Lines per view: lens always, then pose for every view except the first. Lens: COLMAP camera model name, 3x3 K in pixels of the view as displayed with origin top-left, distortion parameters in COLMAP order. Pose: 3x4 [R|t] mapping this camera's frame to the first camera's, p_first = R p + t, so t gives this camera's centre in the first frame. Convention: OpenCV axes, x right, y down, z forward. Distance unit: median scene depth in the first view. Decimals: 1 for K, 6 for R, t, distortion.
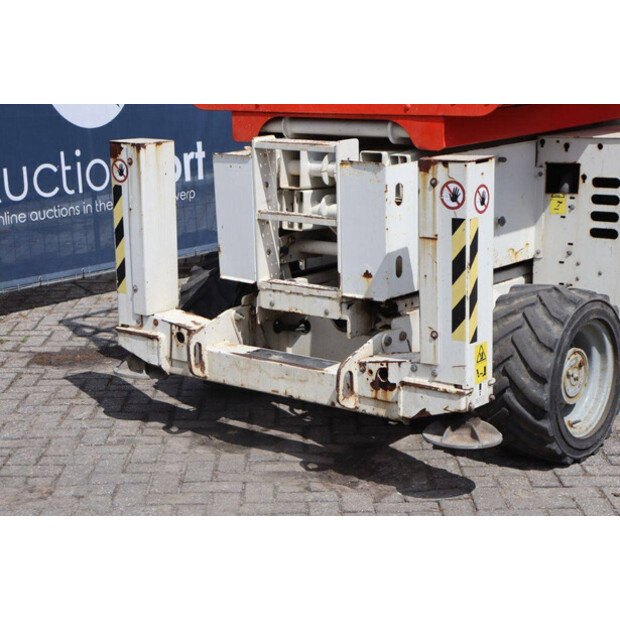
lens RADIAL K [[1157.5, 0, 306.9], [0, 1157.5, 306.2], [0, 0, 1]] dist [0.316426, 0.000000]
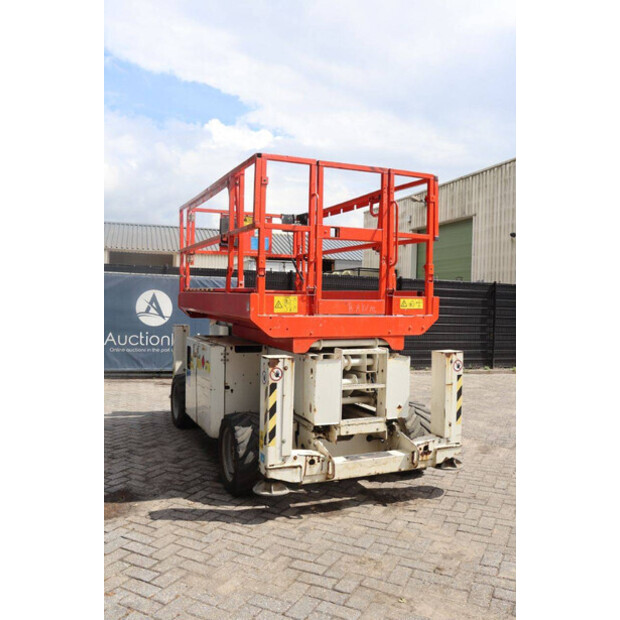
lens RADIAL K [[524.9, 0, 259.4], [0, 524.9, 319.3], [0, 0, 1]] dist [-0.126961, 0.076579]
pose [[0.541786, -0.009951, 0.840458, -0.834076], [0.164027, 0.981956, -0.094111, -0.128778], [-0.824356, 0.188846, 0.533642, 0.603732]]
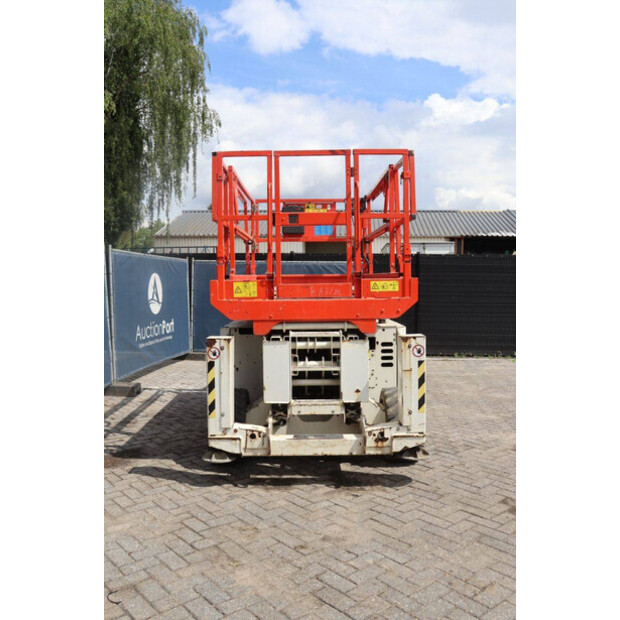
lens RADIAL K [[524.9, 0, 271.7], [0, 524.9, 316.6], [0, 0, 1]] dist [-0.126961, 0.076579]
pose [[0.812864, -0.031967, 0.581576, -0.586017], [0.127505, 0.984041, -0.124123, -0.057708], [-0.568327, 0.175048, 0.803967, 0.255518]]
